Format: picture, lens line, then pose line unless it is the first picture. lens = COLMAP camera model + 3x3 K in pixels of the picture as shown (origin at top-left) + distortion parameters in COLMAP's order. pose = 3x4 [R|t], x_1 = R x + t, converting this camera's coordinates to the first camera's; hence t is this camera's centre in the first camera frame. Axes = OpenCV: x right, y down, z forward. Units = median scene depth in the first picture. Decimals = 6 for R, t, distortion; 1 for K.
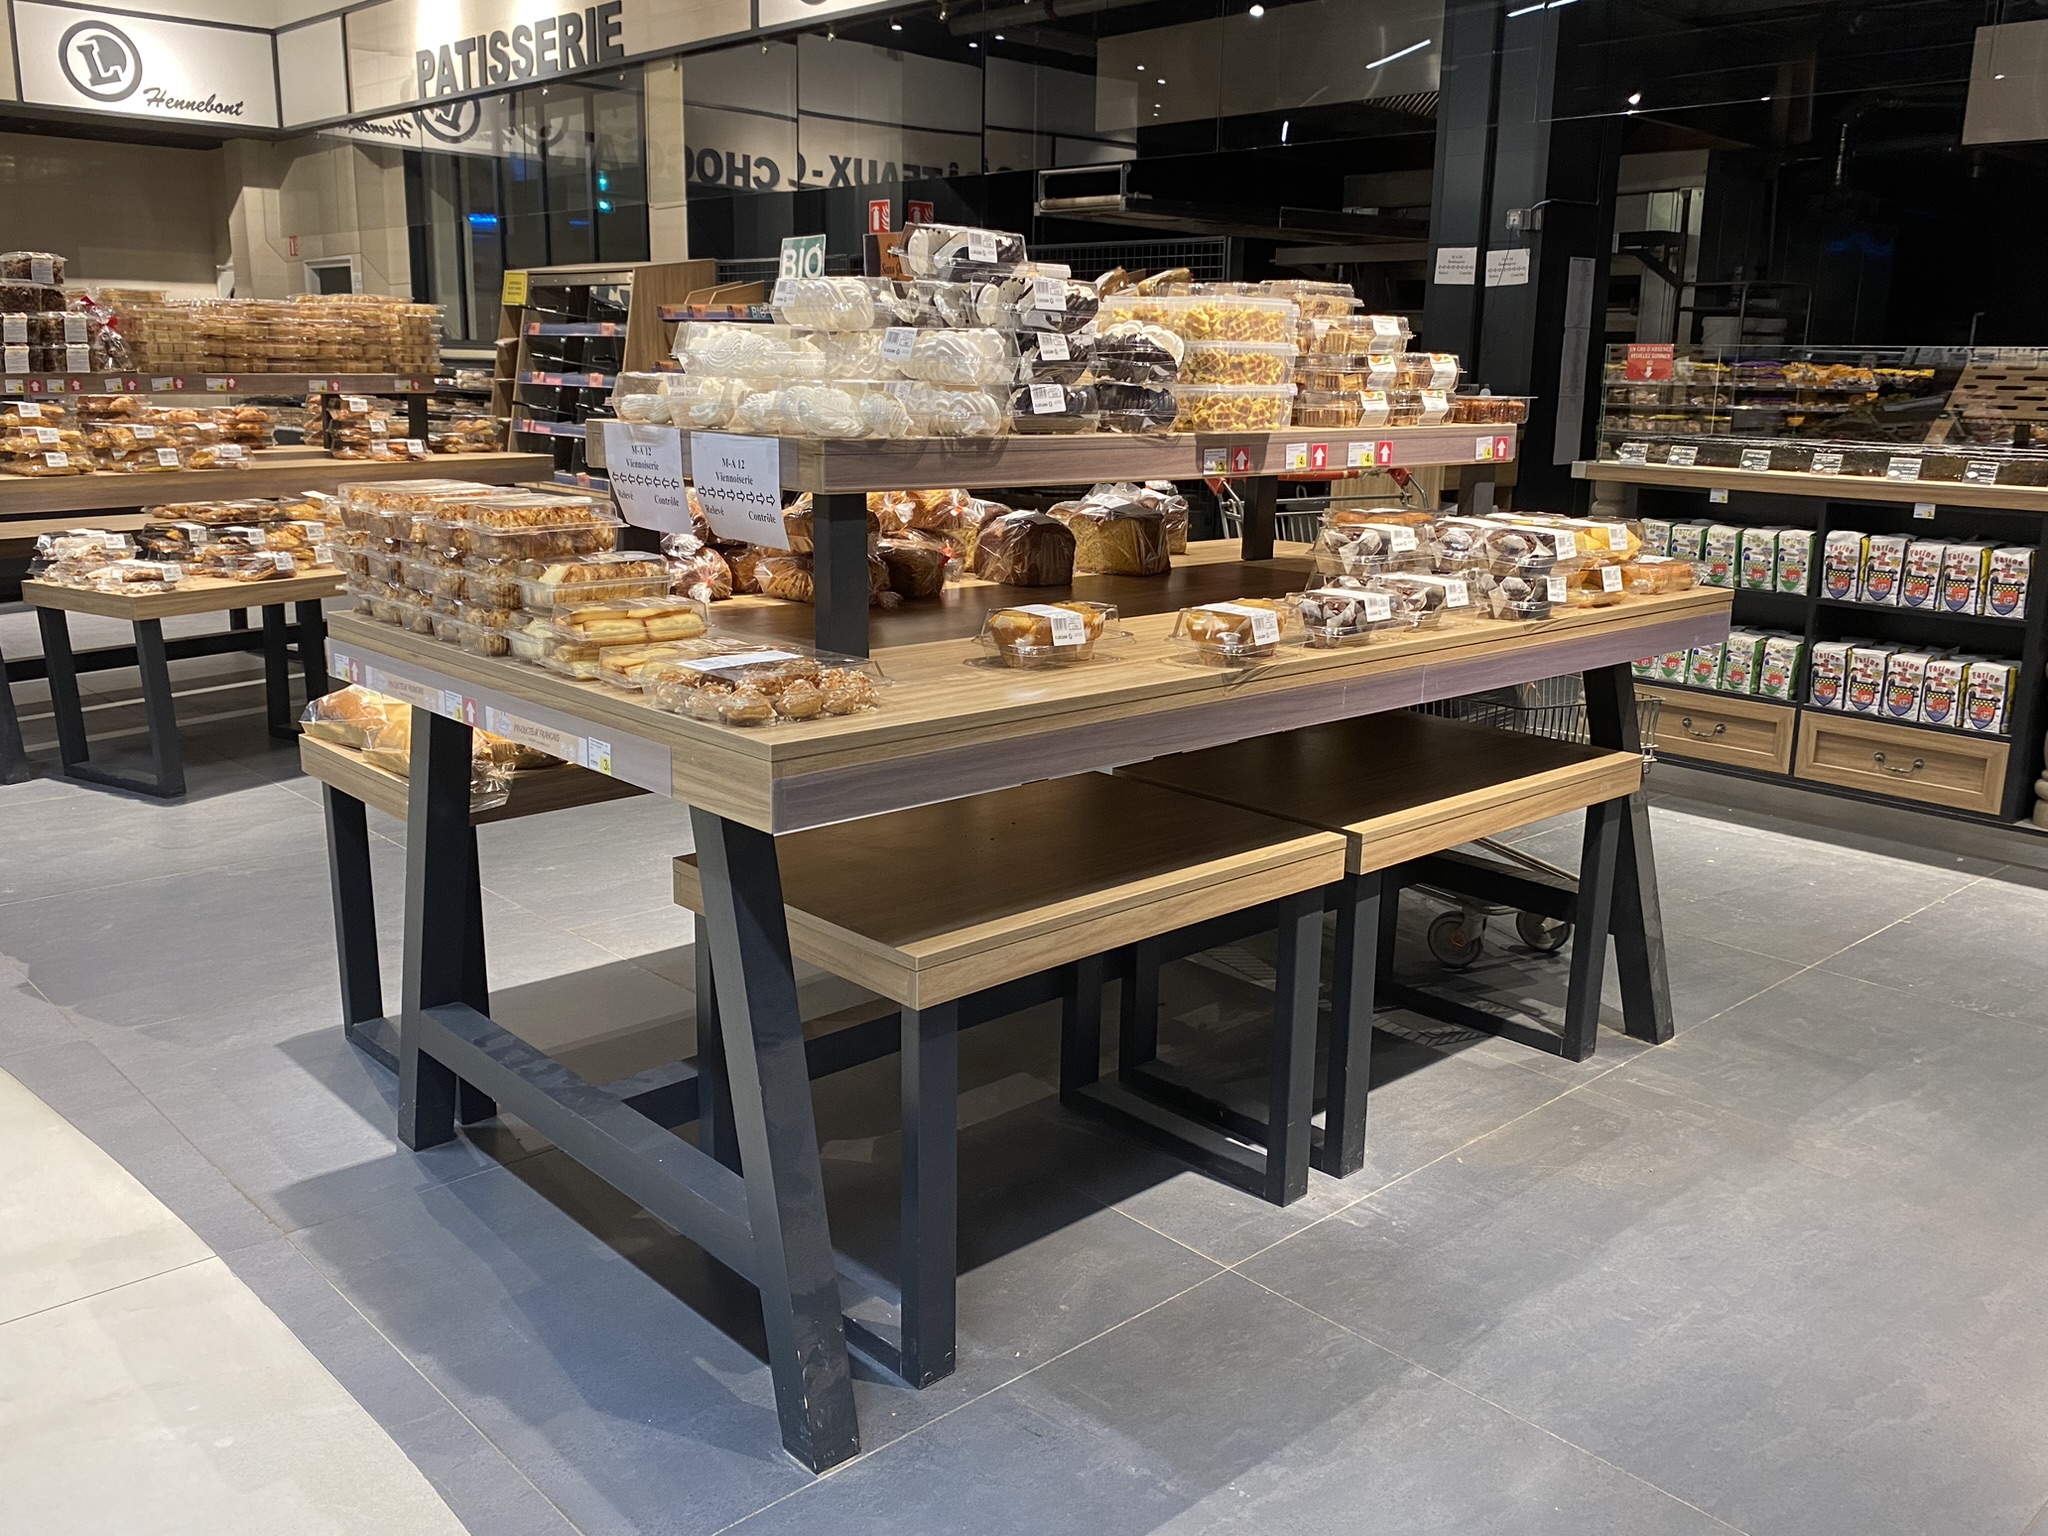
lens RADIAL K [[1715.8, 0, 1022.8], [0, 1715.8, 732.4], [0, 0, 1]] dist [0.068849, -0.113987]
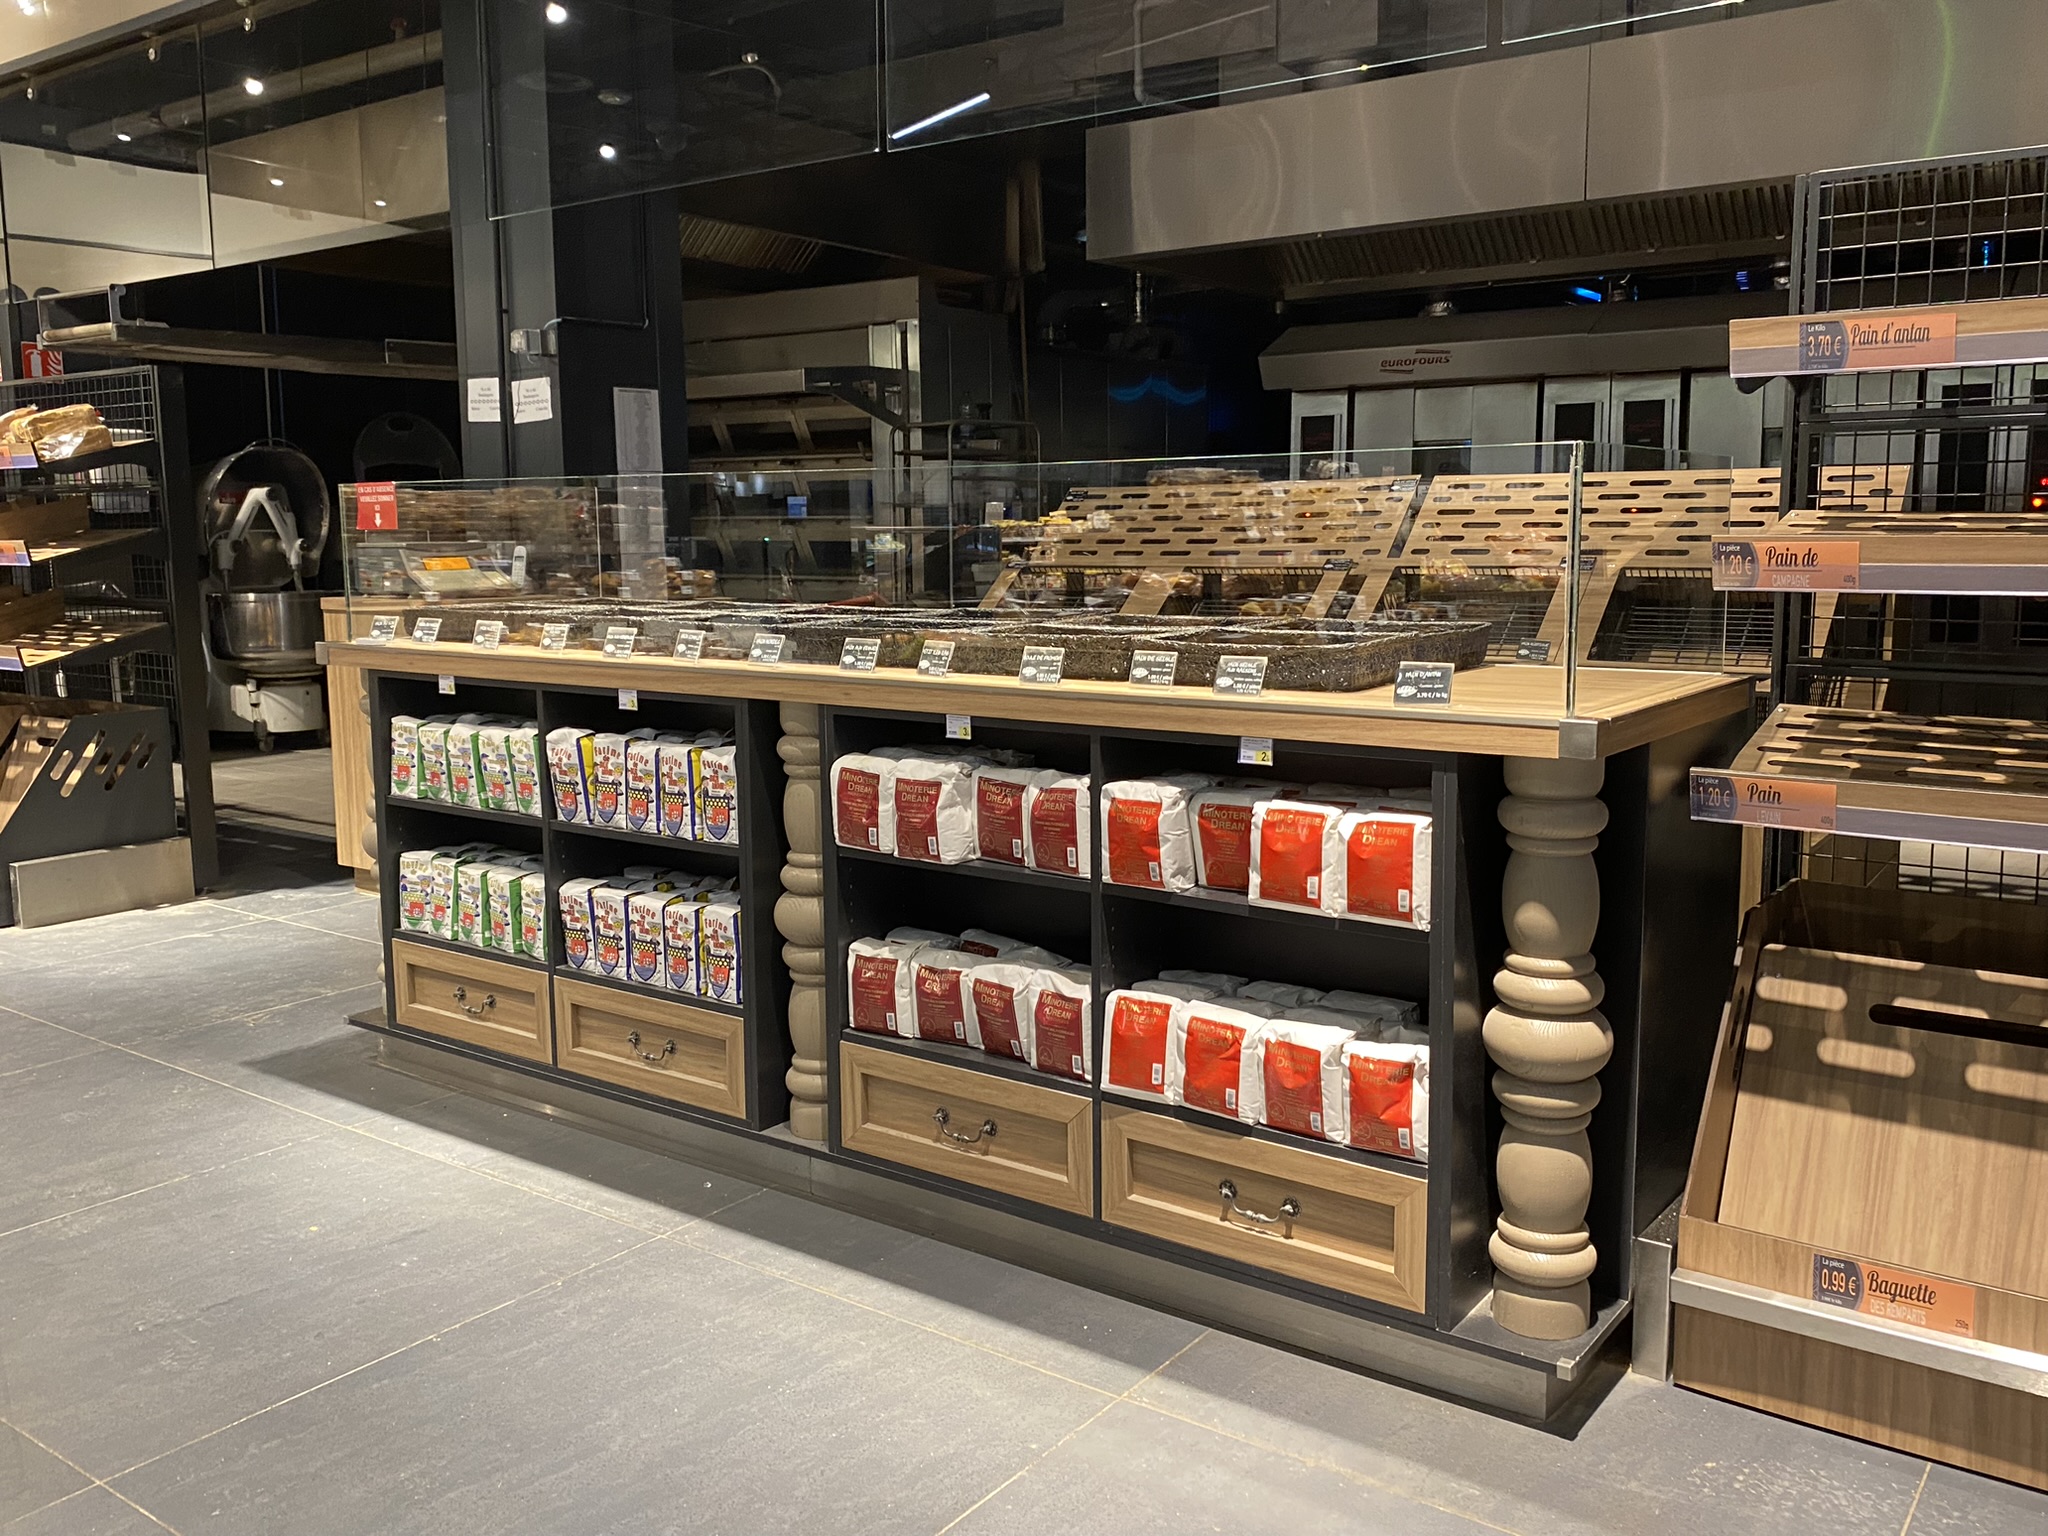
lens RADIAL K [[1715.8, 0, 1022.8], [0, 1715.8, 732.4], [0, 0, 1]] dist [0.068849, -0.113987]
pose [[0.983378, -0.049045, 0.174818, 0.308442], [0.065046, 0.994082, -0.087001, -0.022747], [-0.169516, 0.096926, 0.980749, 0.150081]]
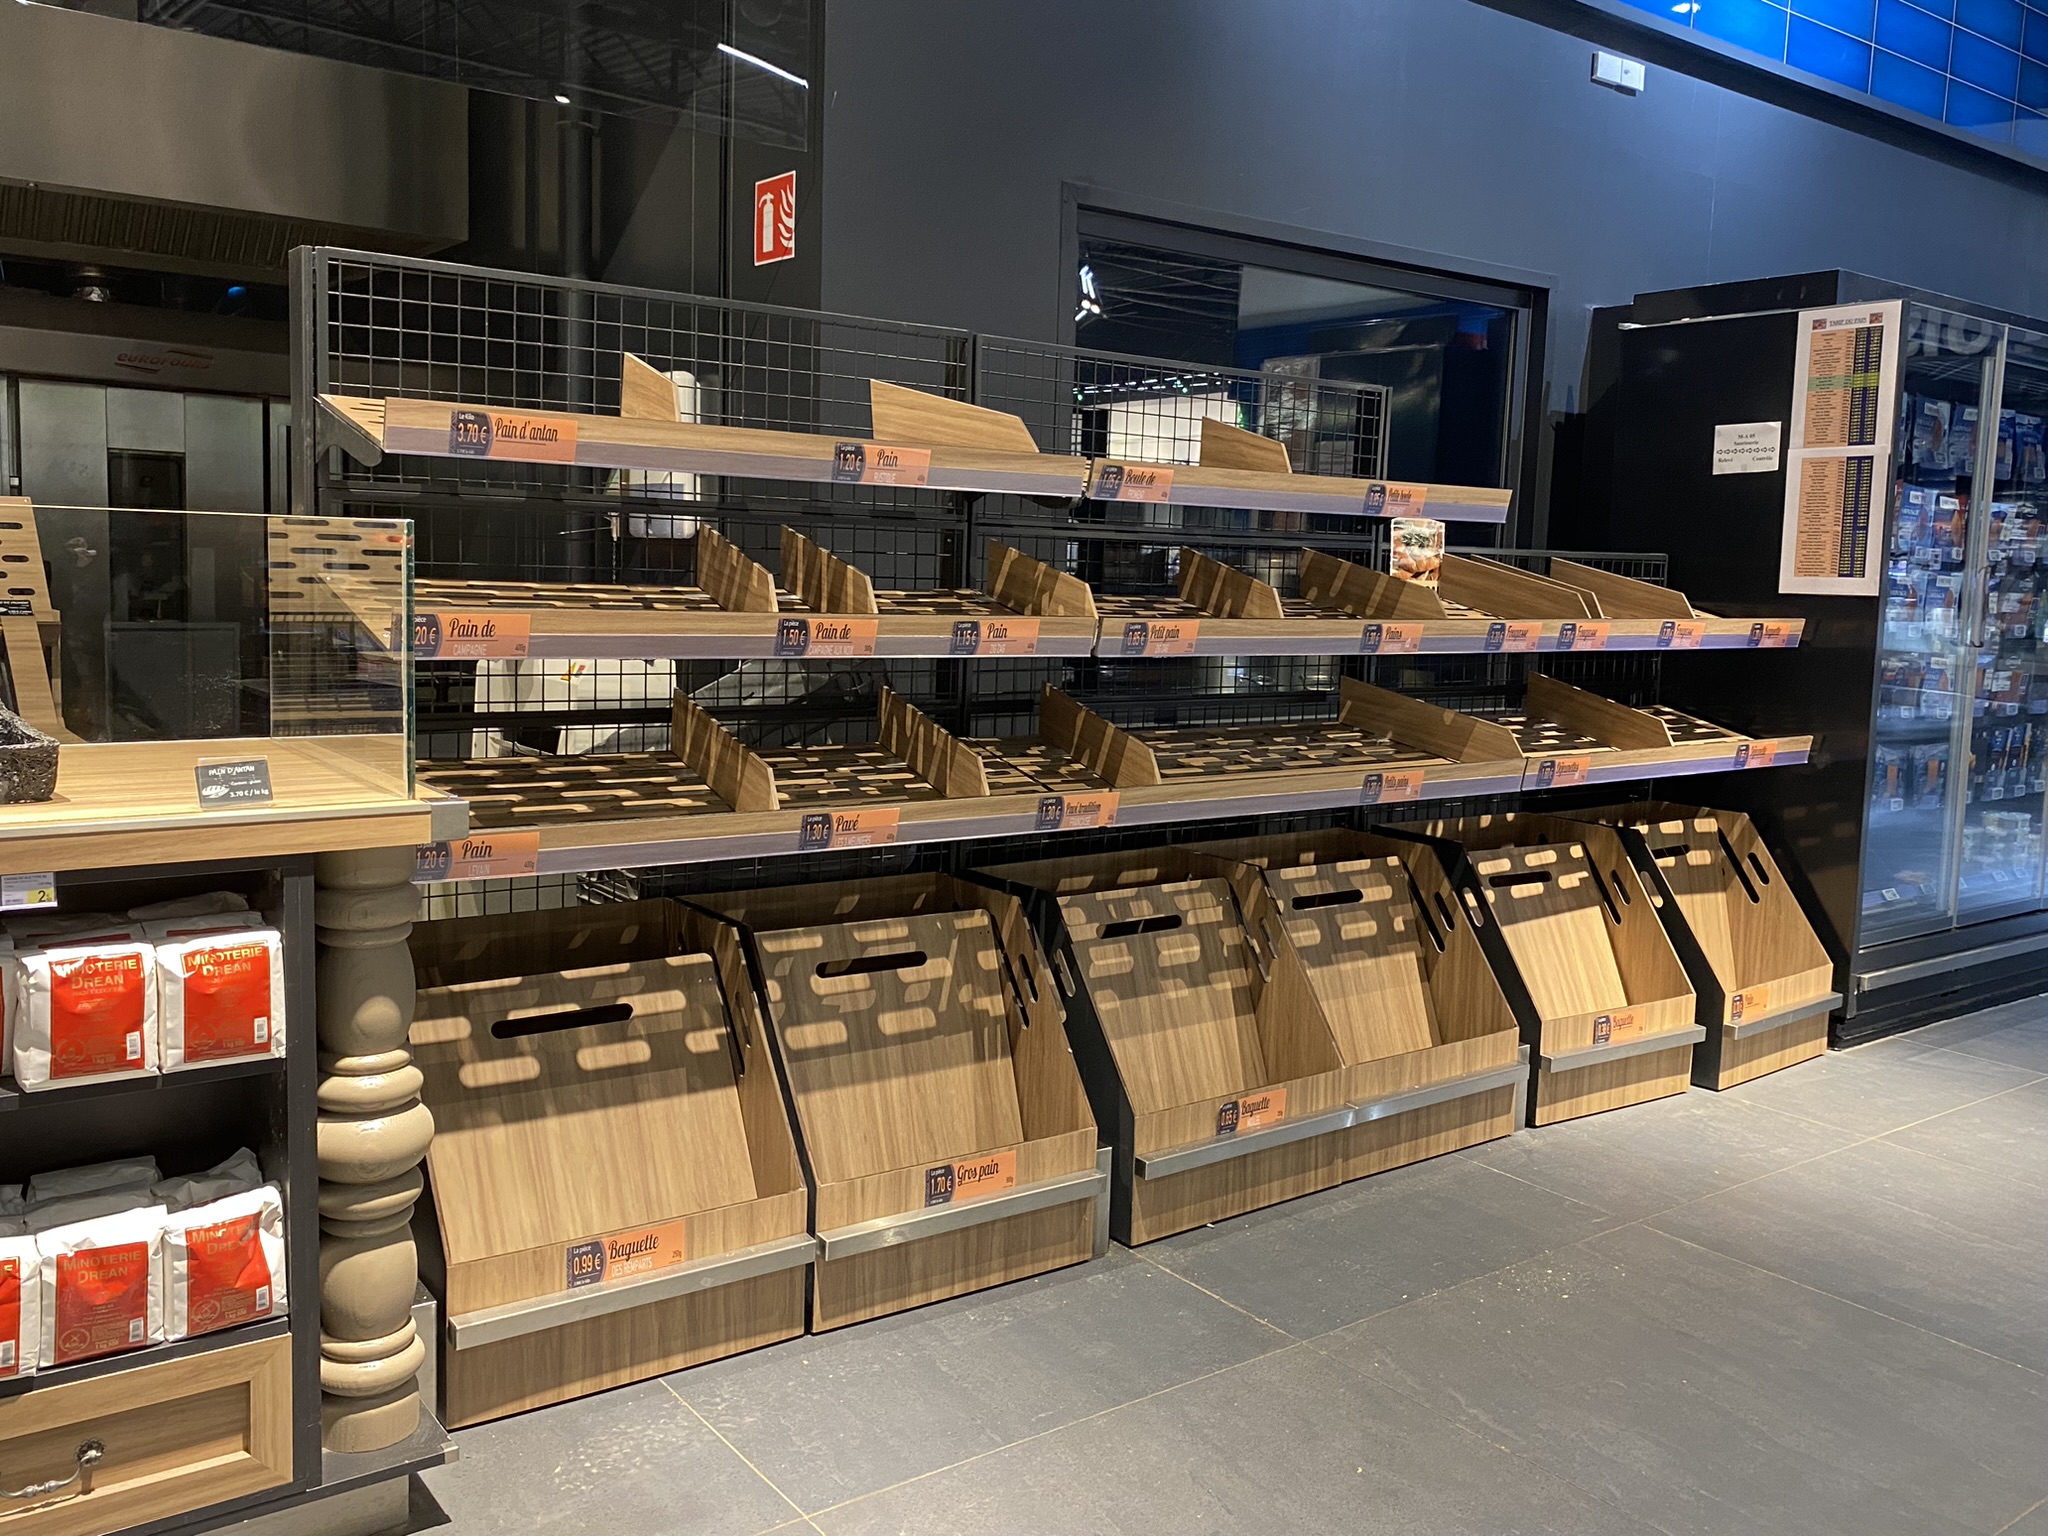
lens RADIAL K [[1721.9, 0, 1028.7], [0, 1721.9, 738.5], [0, 0, 1]] dist [0.009154, -0.006644]
pose [[0.110389, -0.121737, 0.986405, 0.191499], [0.178604, 0.978744, 0.100804, -0.061969], [-0.977709, 0.165048, 0.129785, 0.272522]]
